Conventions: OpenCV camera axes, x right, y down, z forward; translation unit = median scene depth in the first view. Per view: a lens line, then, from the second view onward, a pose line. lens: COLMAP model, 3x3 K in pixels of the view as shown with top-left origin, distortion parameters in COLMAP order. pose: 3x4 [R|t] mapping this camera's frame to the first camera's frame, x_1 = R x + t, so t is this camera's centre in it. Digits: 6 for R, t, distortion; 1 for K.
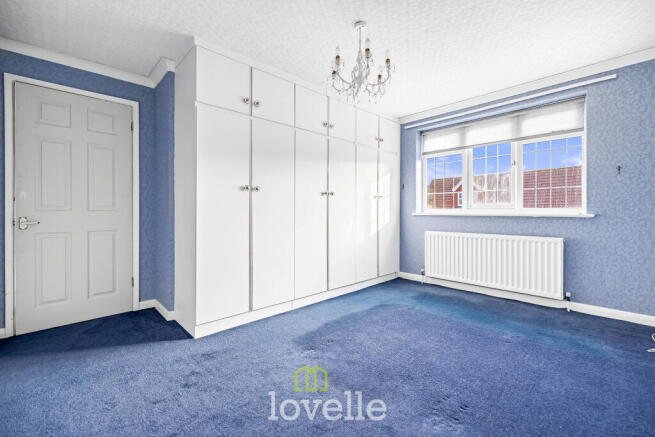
lens RADIAL K [[287.3, 0, 326.5], [0, 287.3, 208.1], [0, 0, 1]] dist [0.000824, 0.000052]
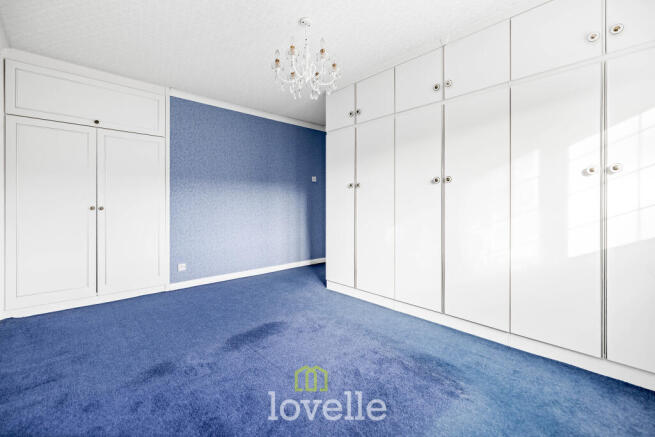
lens RADIAL K [[287.3, 0, 326.5], [0, 287.3, 208.1], [0, 0, 1]] dist [0.000824, 0.000052]
pose [[-0.022525, 0.002583, -0.999743, 0.808974], [0.008610, 0.999960, 0.002390, 0.018423], [0.999709, -0.008554, -0.022546, 0.785328]]
